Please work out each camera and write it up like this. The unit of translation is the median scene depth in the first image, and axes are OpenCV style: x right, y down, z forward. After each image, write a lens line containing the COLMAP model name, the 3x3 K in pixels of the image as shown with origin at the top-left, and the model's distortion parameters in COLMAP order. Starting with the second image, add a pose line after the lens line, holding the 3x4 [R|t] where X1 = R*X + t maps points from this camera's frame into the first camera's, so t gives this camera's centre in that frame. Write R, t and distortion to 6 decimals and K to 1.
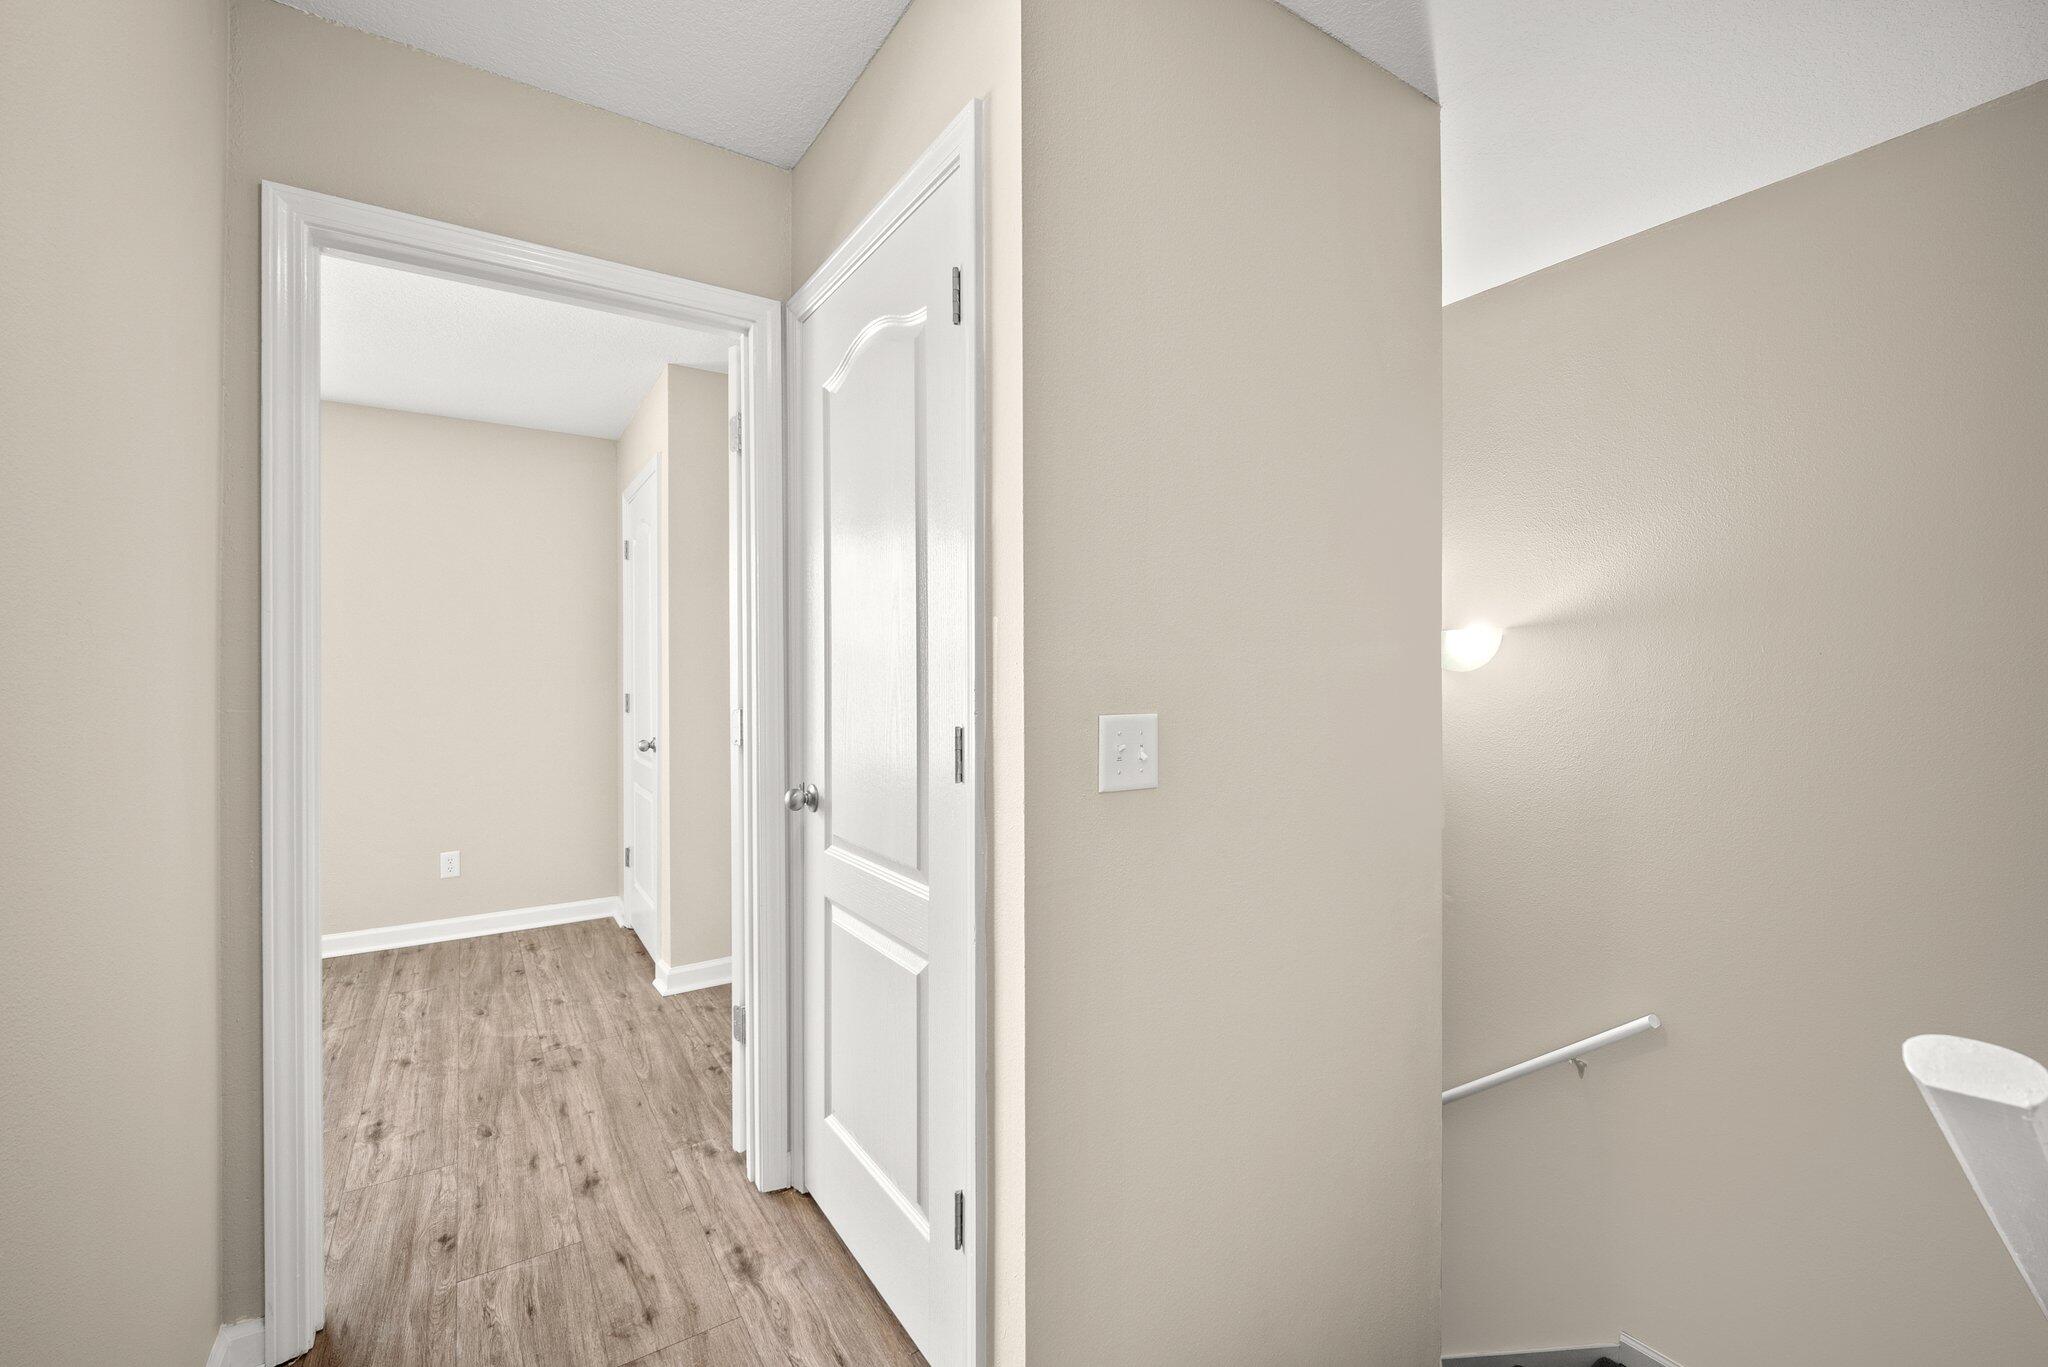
lens RADIAL K [[853.3, 0, 1024.4], [0, 853.3, 672.9], [0, 0, 1]] dist [-0.000575, -0.000689]
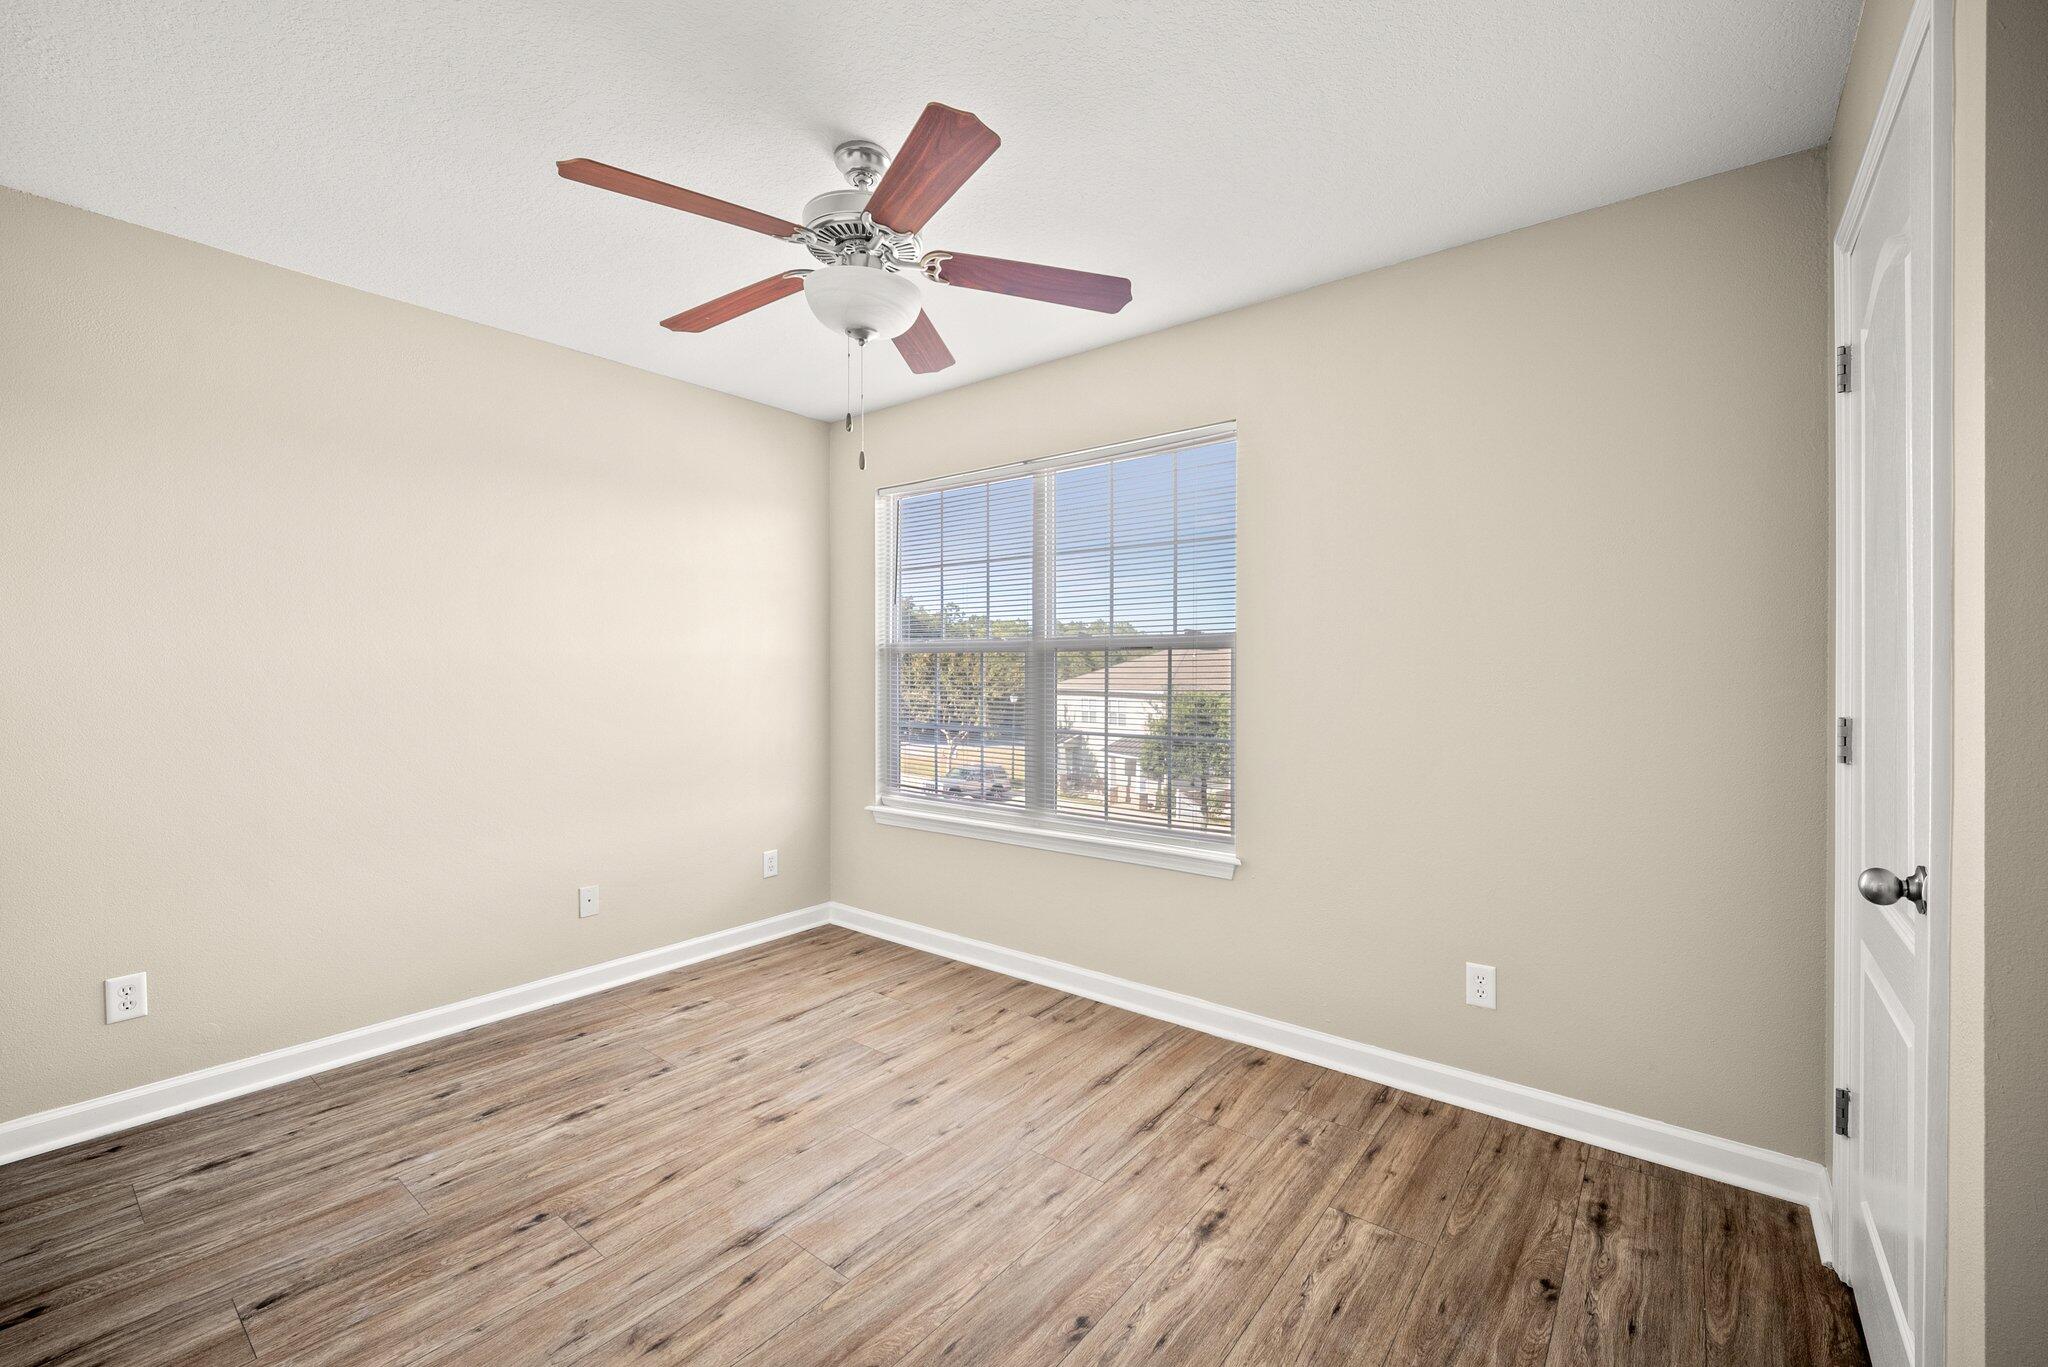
lens RADIAL K [[853.3, 0, 1024.4], [0, 853.3, 672.9], [0, 0, 1]] dist [-0.000575, -0.000689]
pose [[0.325834, 0.005988, -0.945408, -0.228034], [-0.004419, 0.999979, 0.004811, 0.001117], [0.945417, 0.002610, 0.325854, 0.545516]]
